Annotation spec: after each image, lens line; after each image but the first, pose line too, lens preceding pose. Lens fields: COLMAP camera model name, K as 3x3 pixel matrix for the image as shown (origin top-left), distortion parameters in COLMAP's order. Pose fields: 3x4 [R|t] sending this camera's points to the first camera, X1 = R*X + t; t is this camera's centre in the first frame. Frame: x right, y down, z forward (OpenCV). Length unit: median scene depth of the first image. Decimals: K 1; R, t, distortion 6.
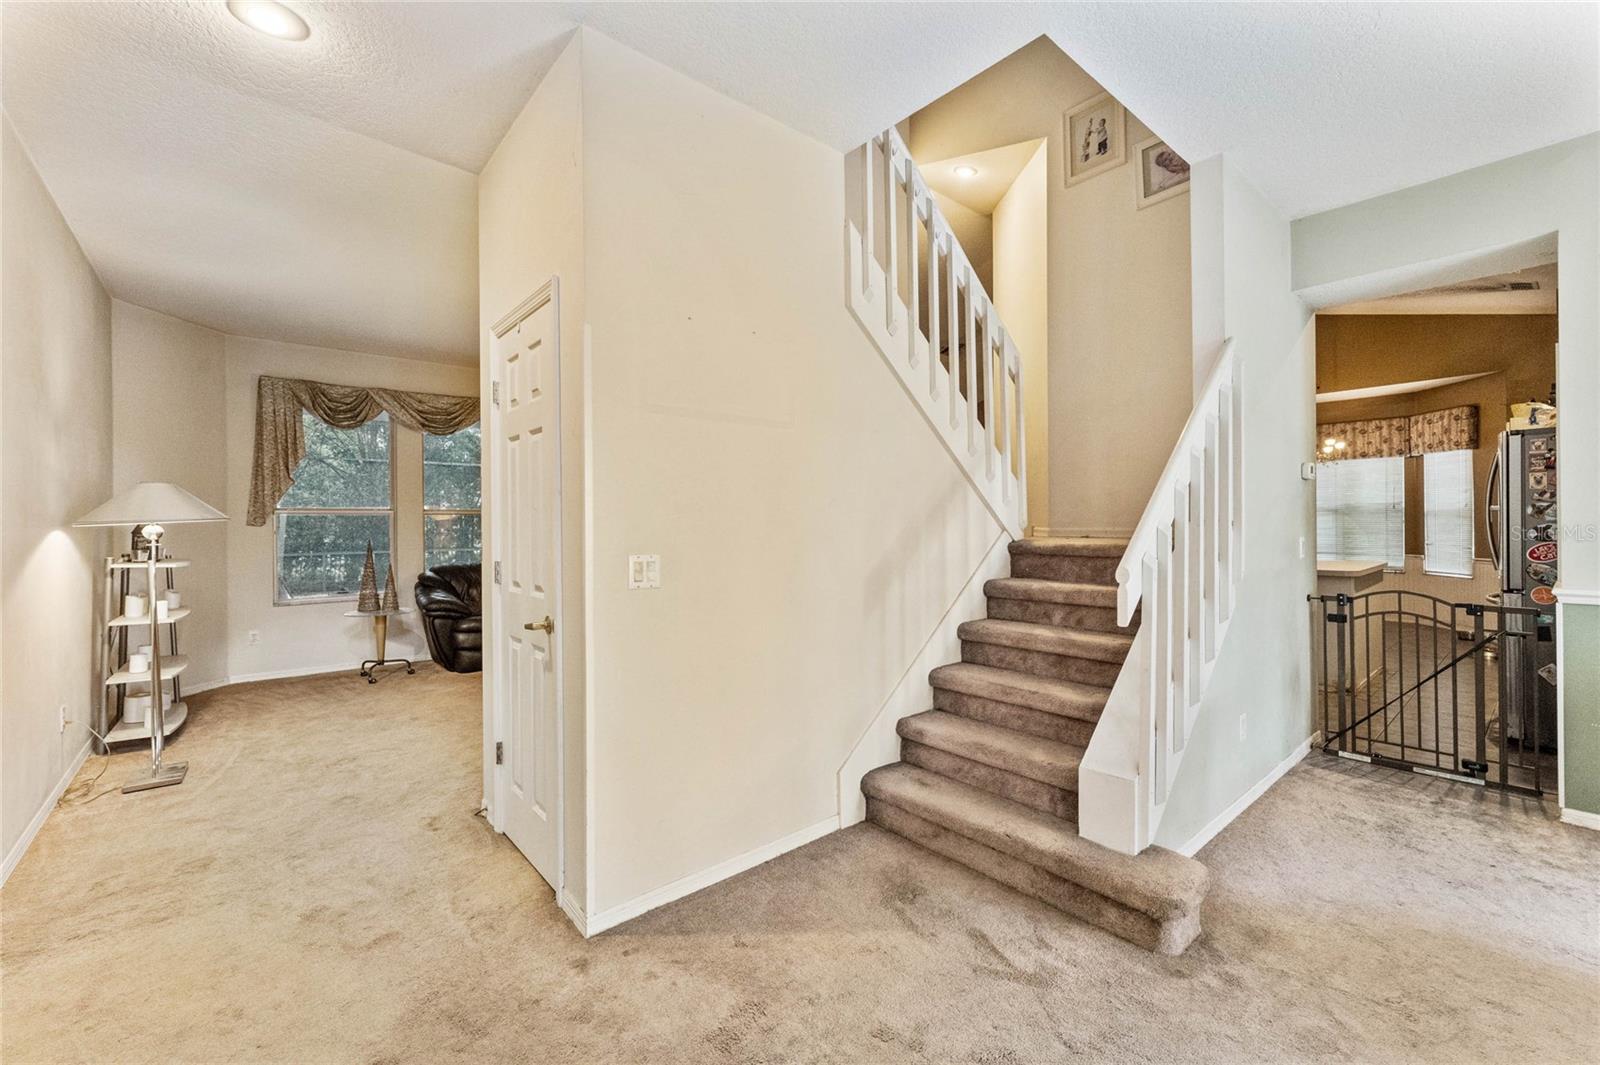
lens RADIAL K [[653.1, 0, 798.1], [0, 653.1, 524.1], [0, 0, 1]] dist [-0.000150, -0.000085]
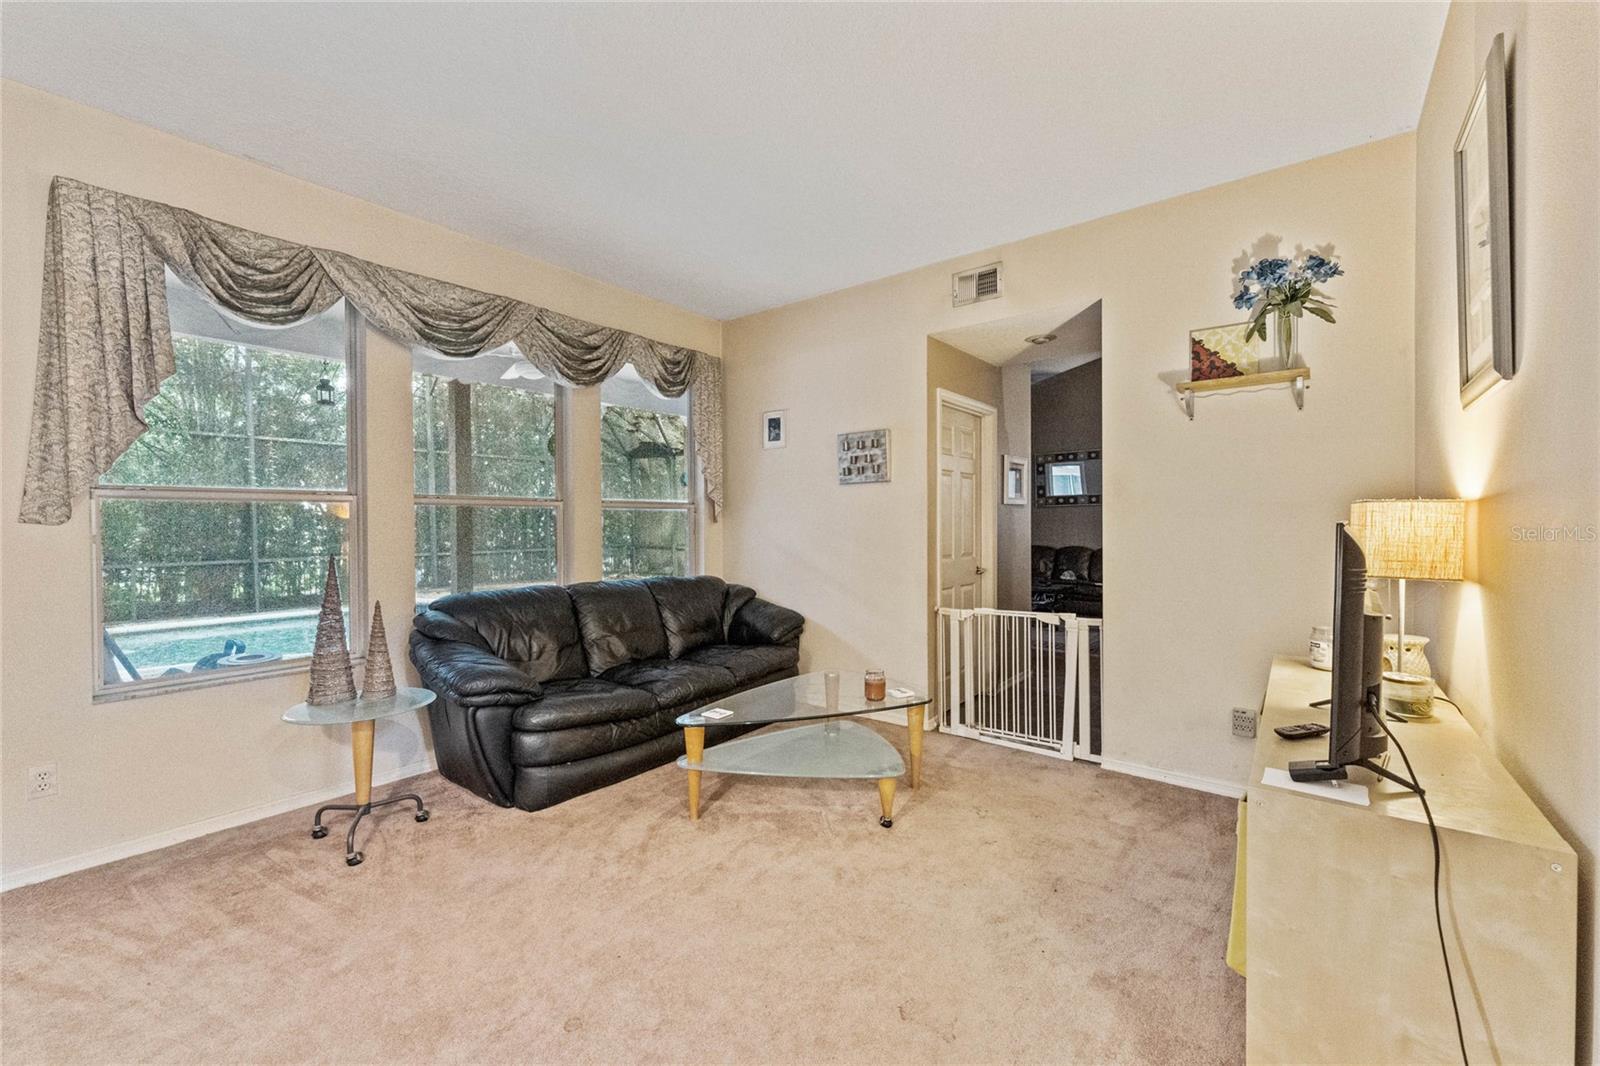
lens RADIAL K [[649.0, 0, 801.2], [0, 649.0, 531.9], [0, 0, 1]] dist [0.003068, 0.000476]
pose [[0.980898, 0.001619, 0.194516, -0.325668], [-0.003673, 0.999941, 0.010197, 0.001676], [-0.194488, -0.010717, 0.980846, 0.367825]]
